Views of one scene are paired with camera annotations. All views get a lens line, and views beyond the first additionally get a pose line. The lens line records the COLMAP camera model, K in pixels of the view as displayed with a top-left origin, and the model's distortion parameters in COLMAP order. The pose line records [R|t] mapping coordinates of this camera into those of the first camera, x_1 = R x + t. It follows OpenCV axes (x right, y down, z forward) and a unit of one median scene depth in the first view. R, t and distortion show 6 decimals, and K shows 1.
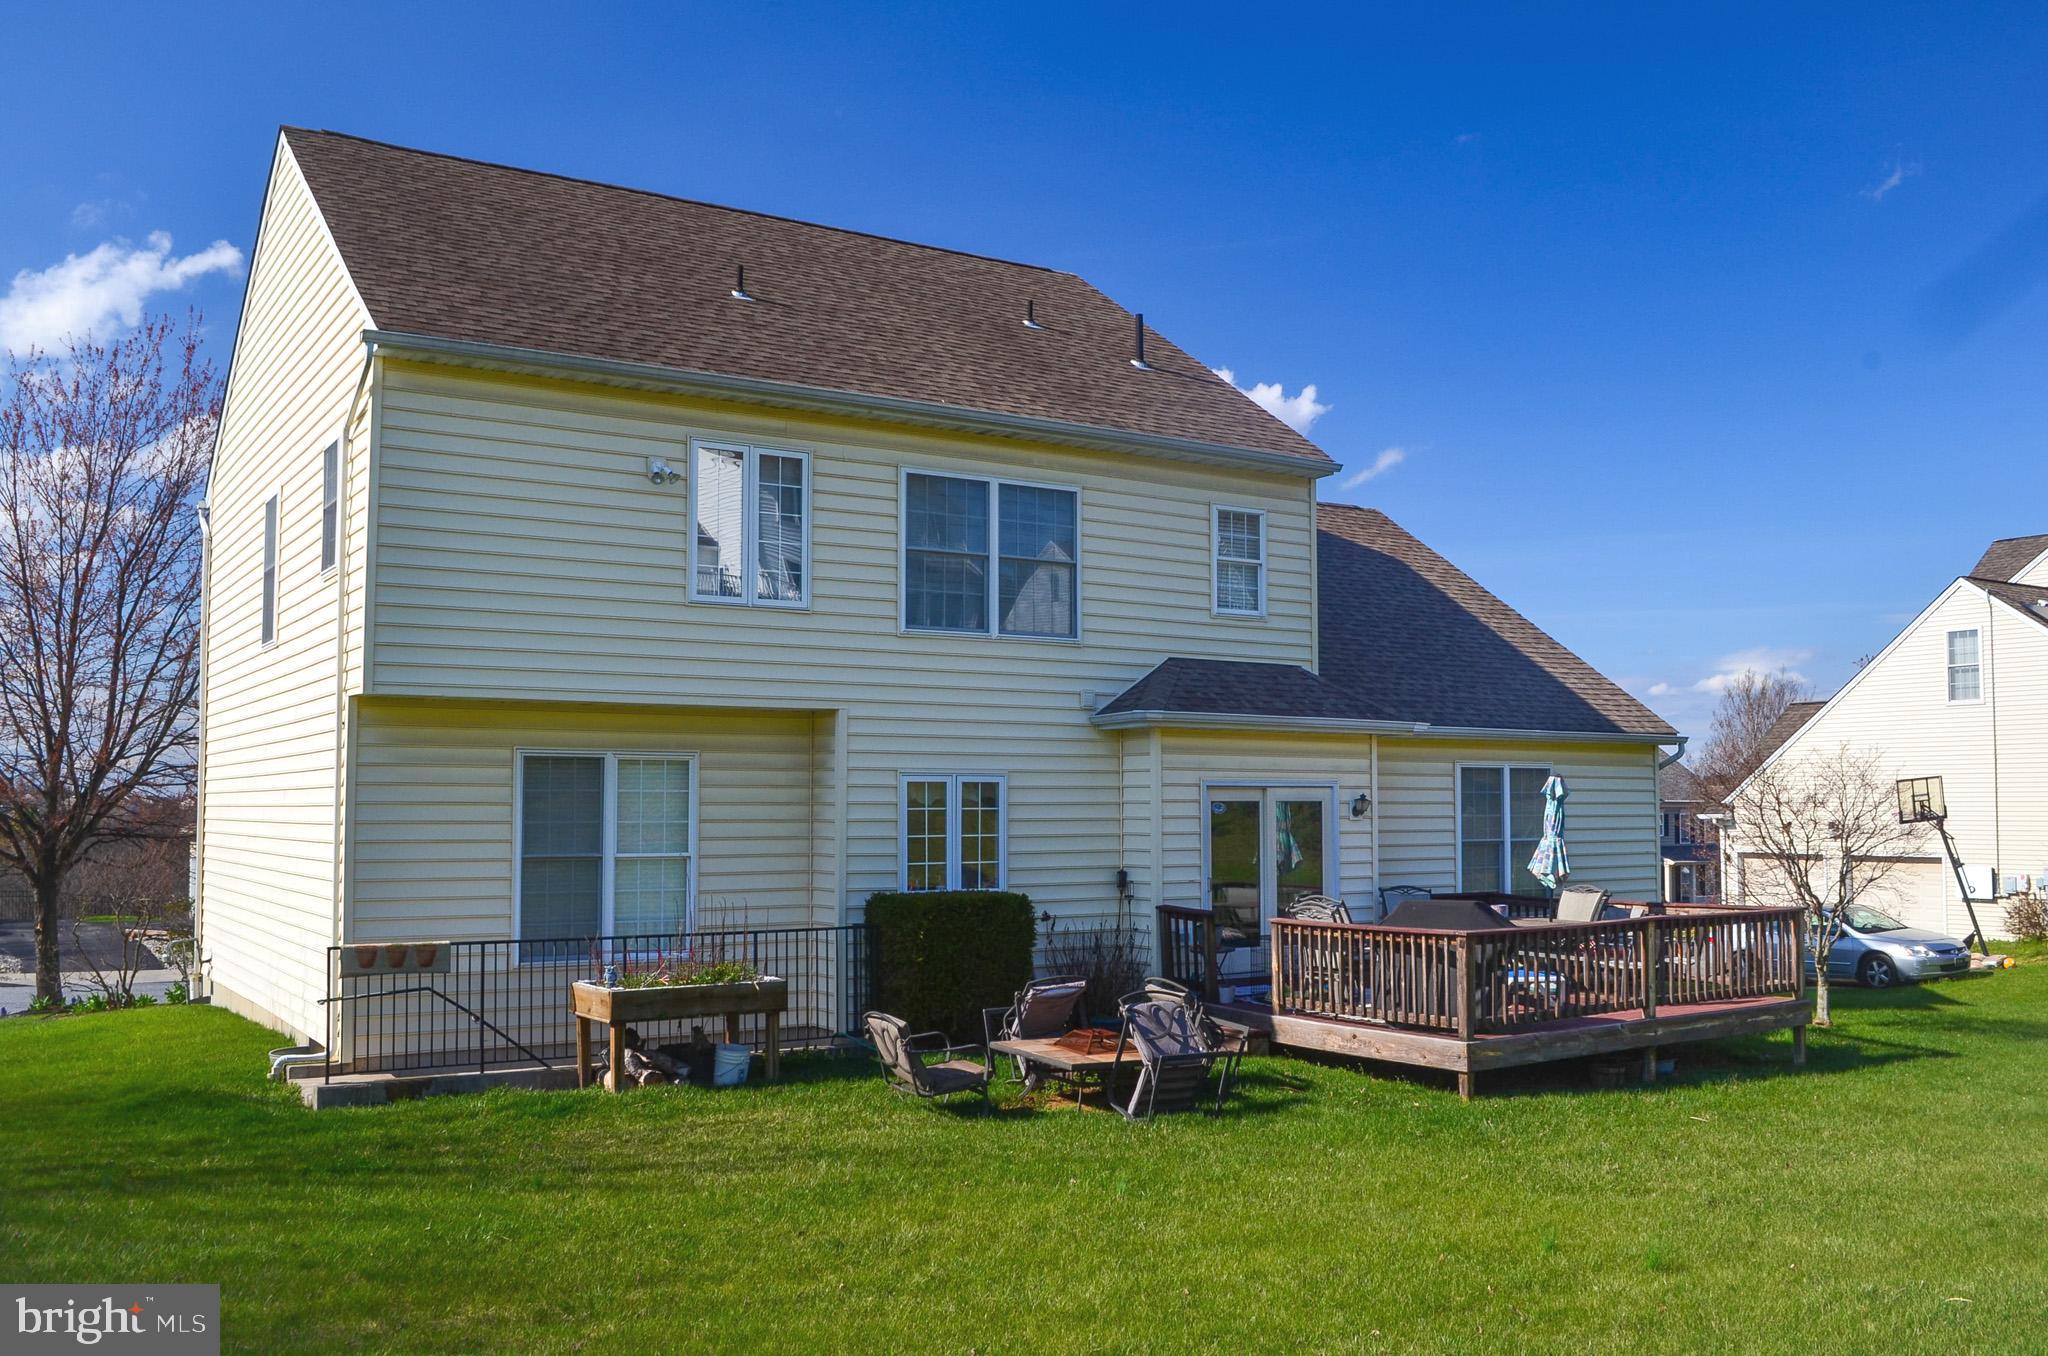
lens RADIAL K [[1766.7, 0, 1024.6], [0, 1766.7, 723.9], [0, 0, 1]] dist [-0.011176, -0.002731]
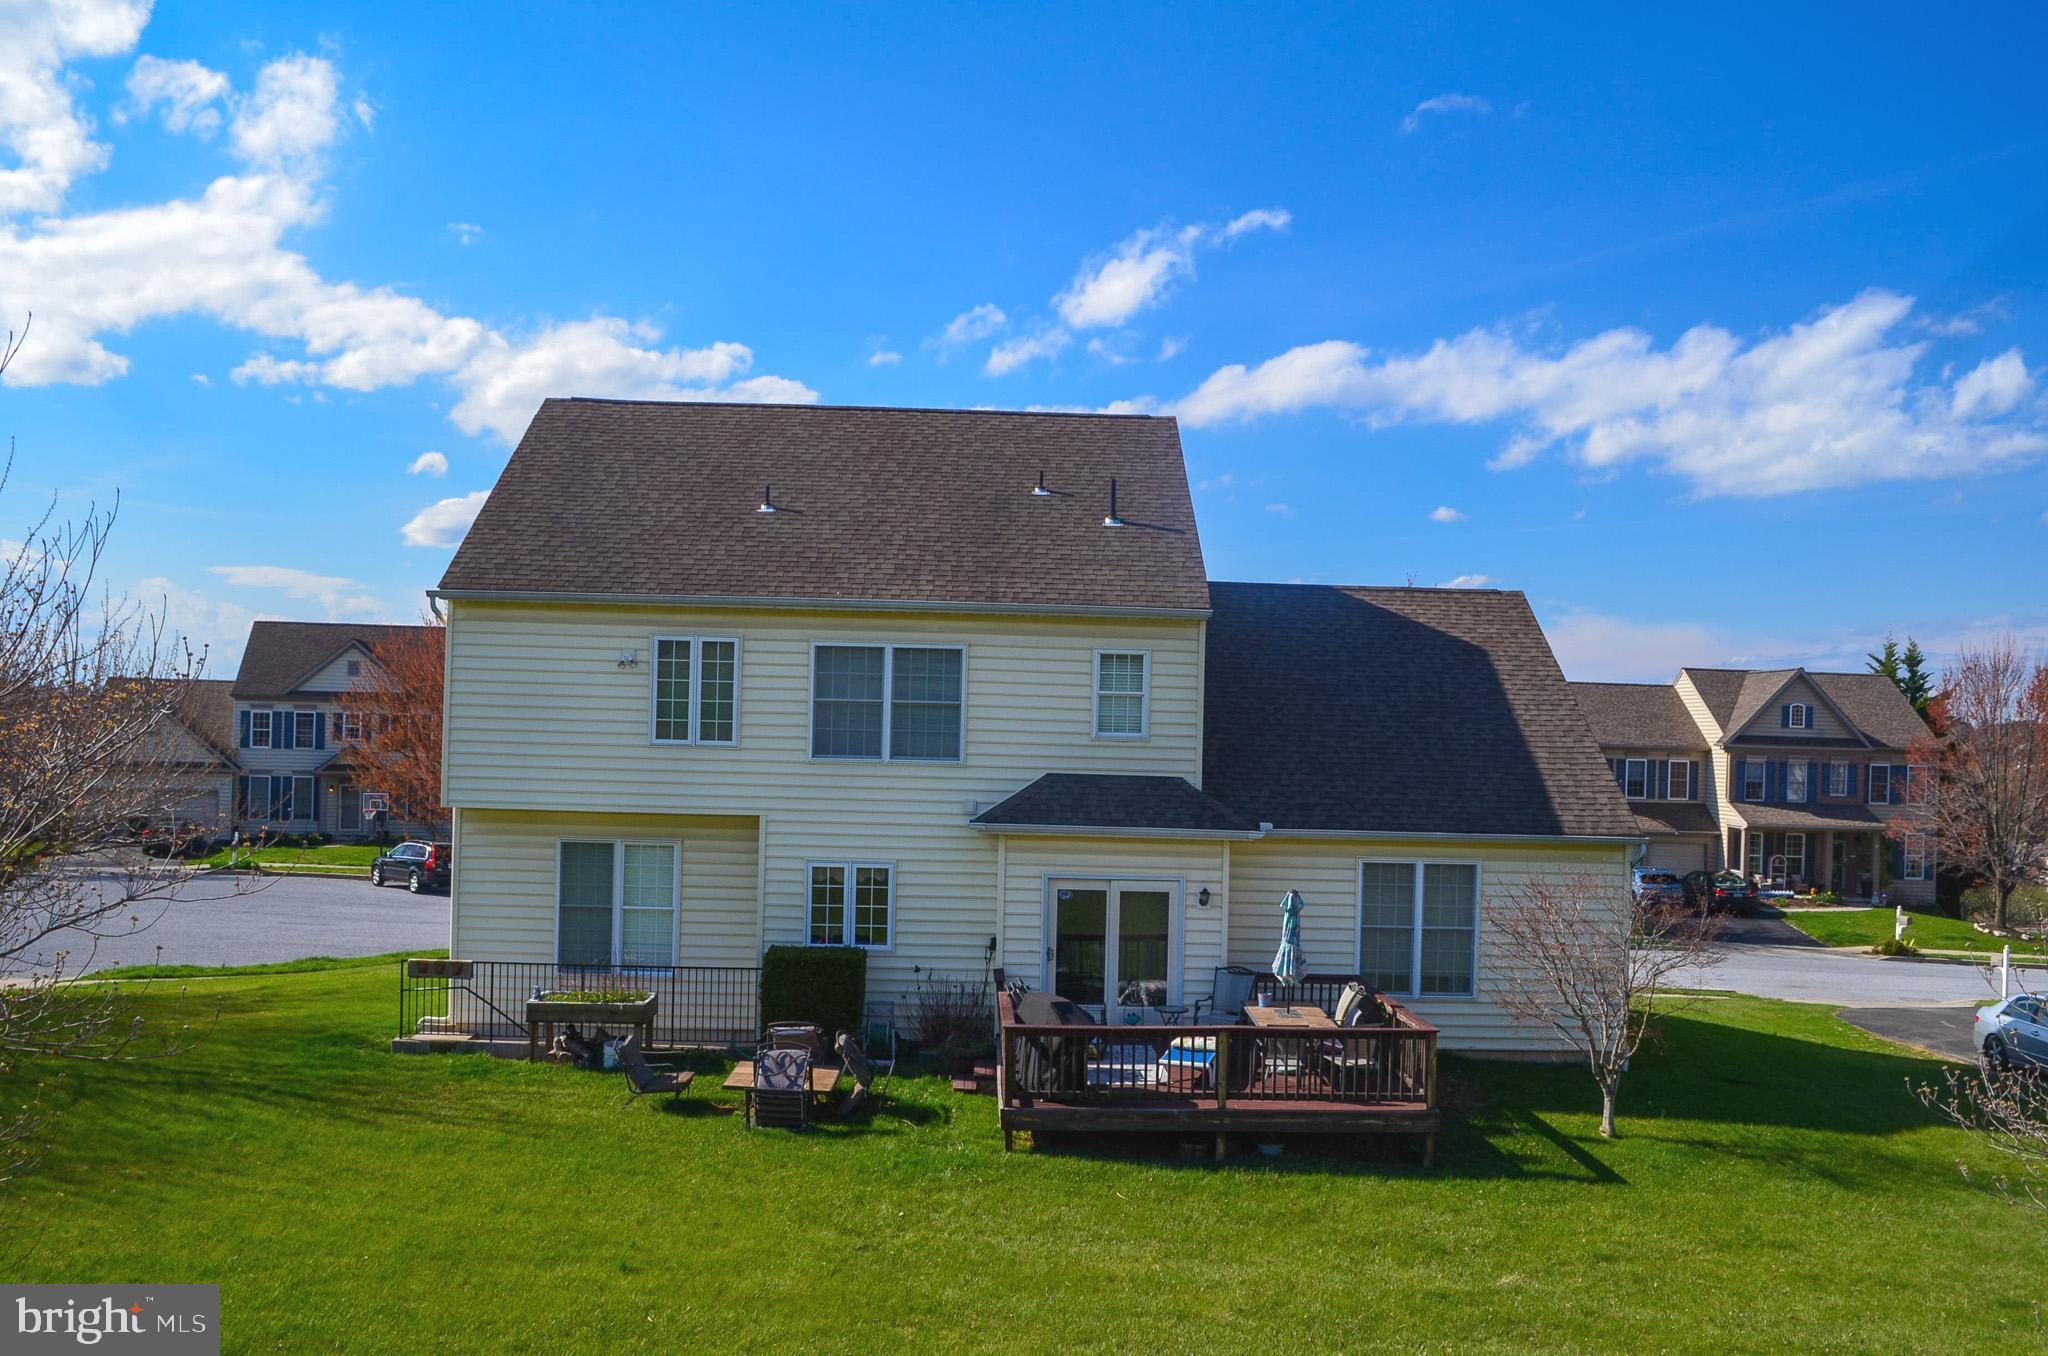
lens RADIAL K [[1766.7, 0, 1024.6], [0, 1766.7, 723.9], [0, 0, 1]] dist [-0.011176, -0.002731]
pose [[0.850520, 0.026537, -0.525272, 0.783330], [0.000340, 0.998698, 0.051005, -0.146829], [0.525942, -0.043559, 0.849404, -0.097697]]
